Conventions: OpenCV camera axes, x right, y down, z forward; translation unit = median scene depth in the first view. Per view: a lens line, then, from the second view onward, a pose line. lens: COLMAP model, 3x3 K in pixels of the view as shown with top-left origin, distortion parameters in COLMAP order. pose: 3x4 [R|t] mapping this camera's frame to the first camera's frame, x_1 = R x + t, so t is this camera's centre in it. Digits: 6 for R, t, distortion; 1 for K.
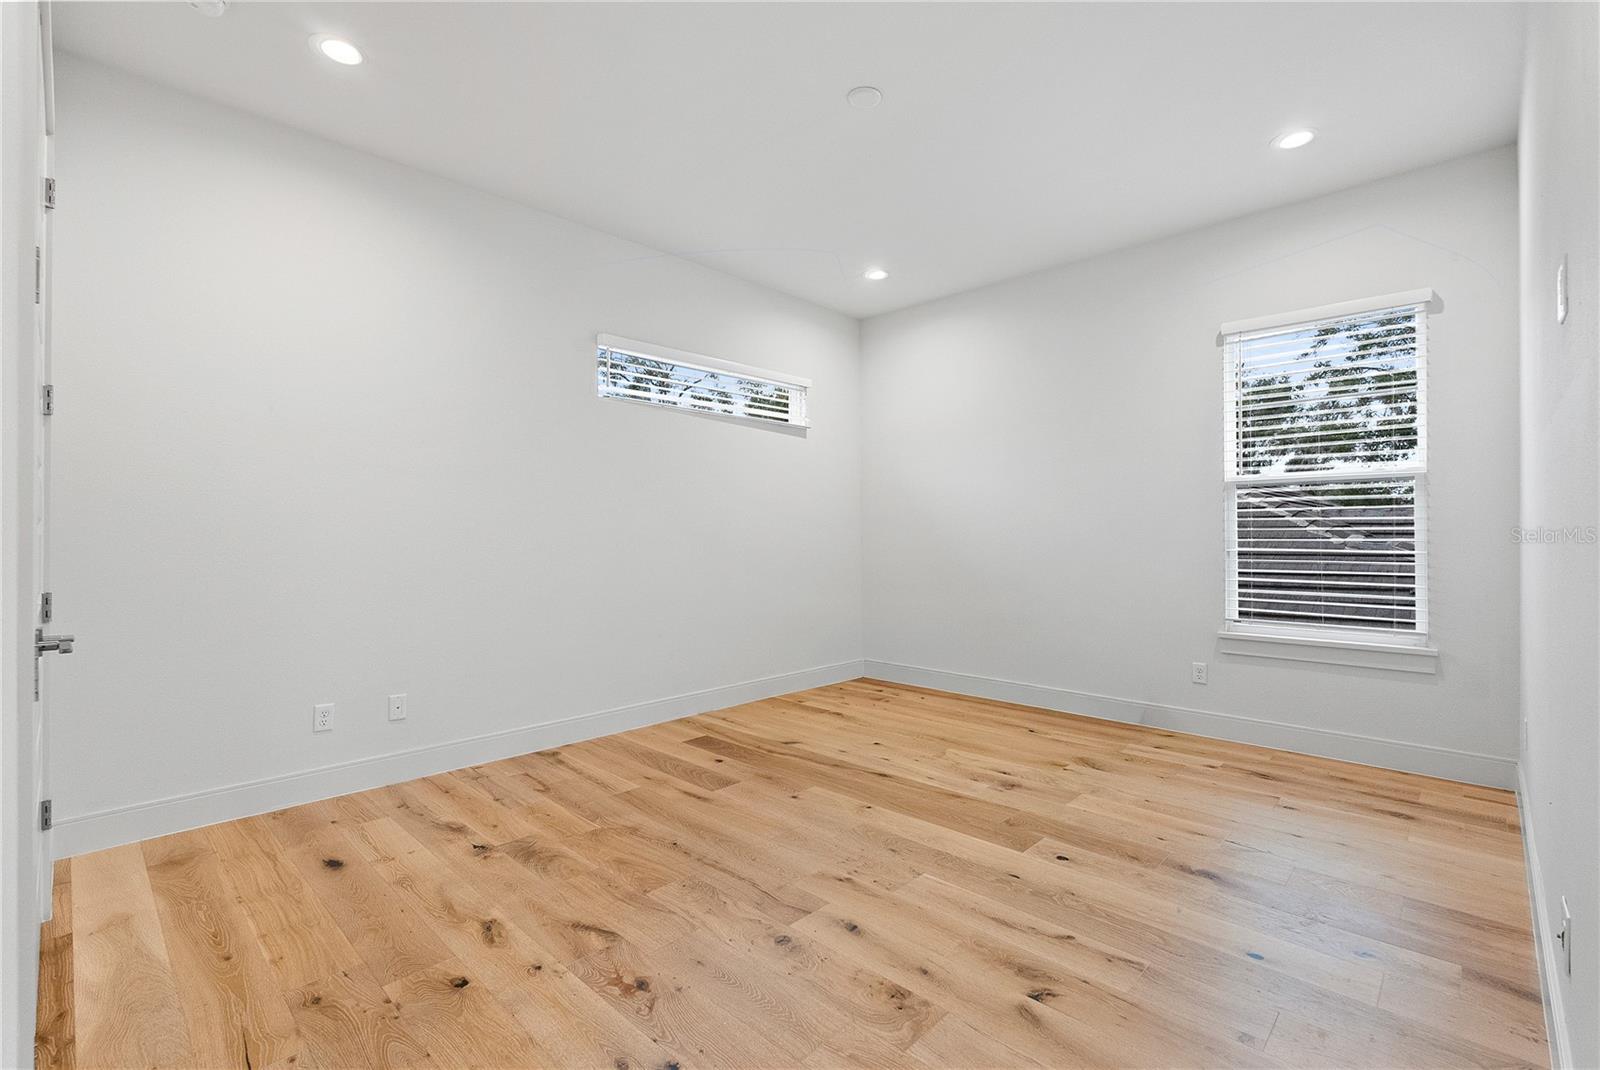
lens RADIAL K [[707.5, 0, 802.0], [0, 707.5, 535.9], [0, 0, 1]] dist [-0.003661, -0.000476]
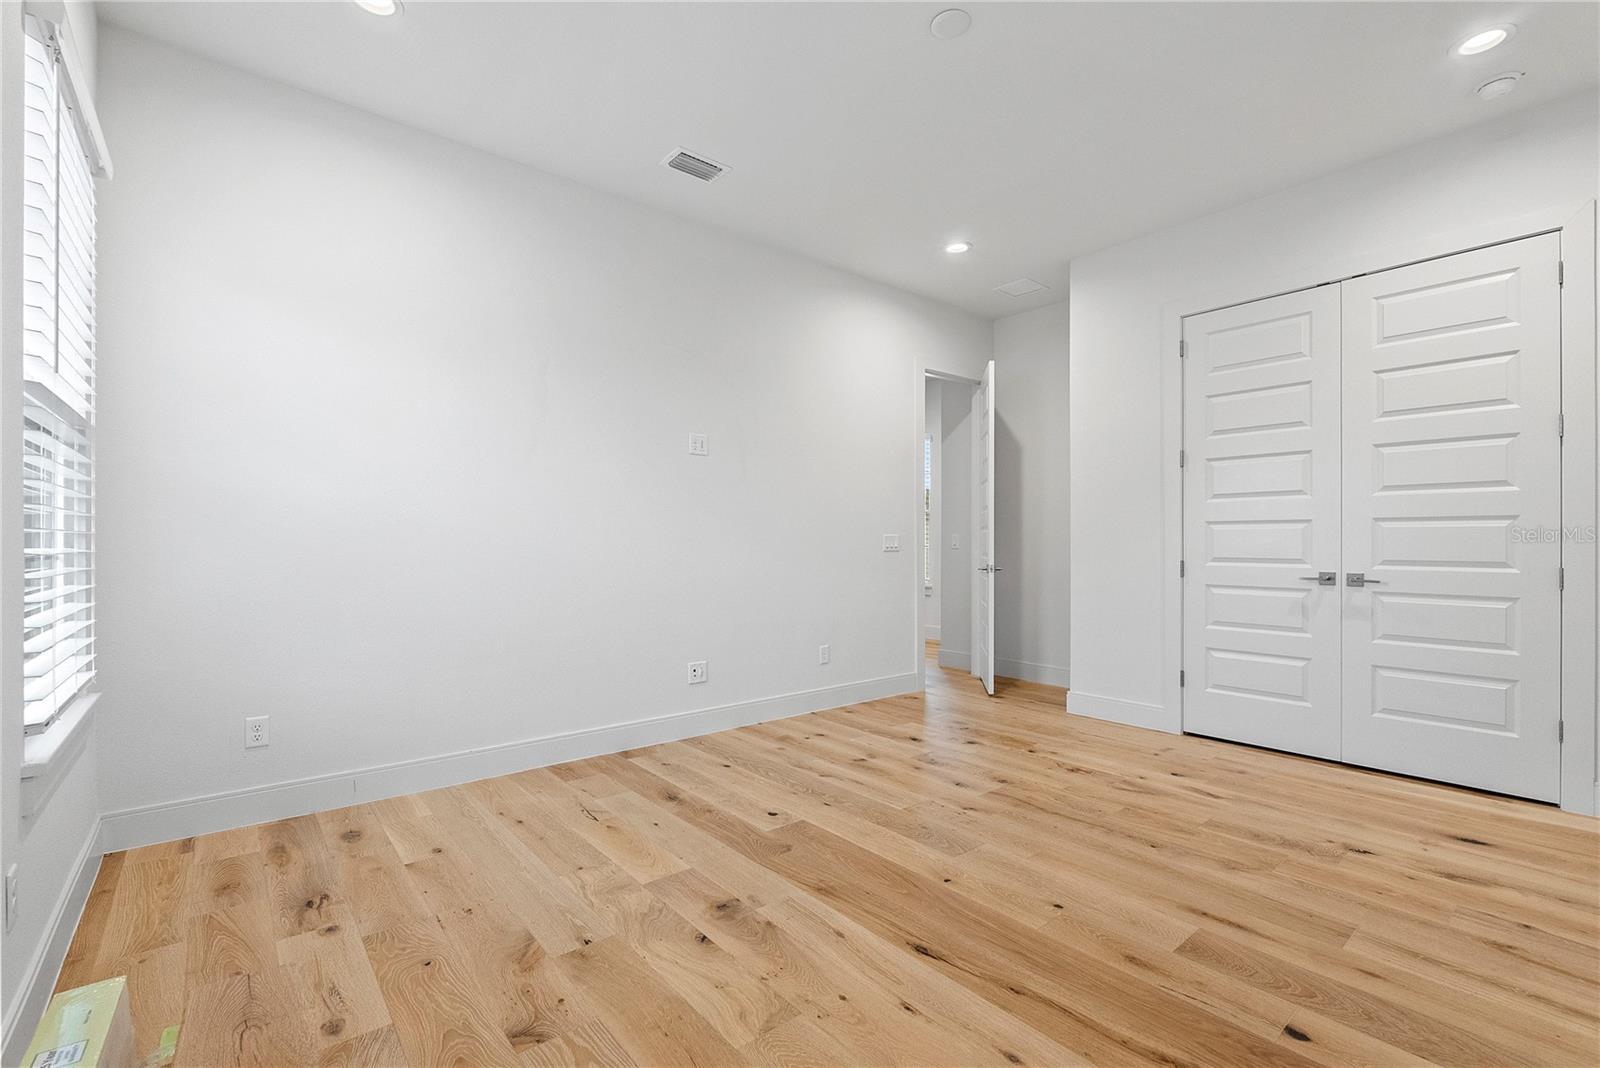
lens RADIAL K [[707.5, 0, 798.5], [0, 707.5, 535.9], [0, 0, 1]] dist [-0.003661, -0.000476]
pose [[-0.993377, 0.002649, 0.114874, 0.169732], [0.001599, 0.999956, -0.009232, 0.020296], [-0.114894, -0.008987, -0.993337, 1.817912]]
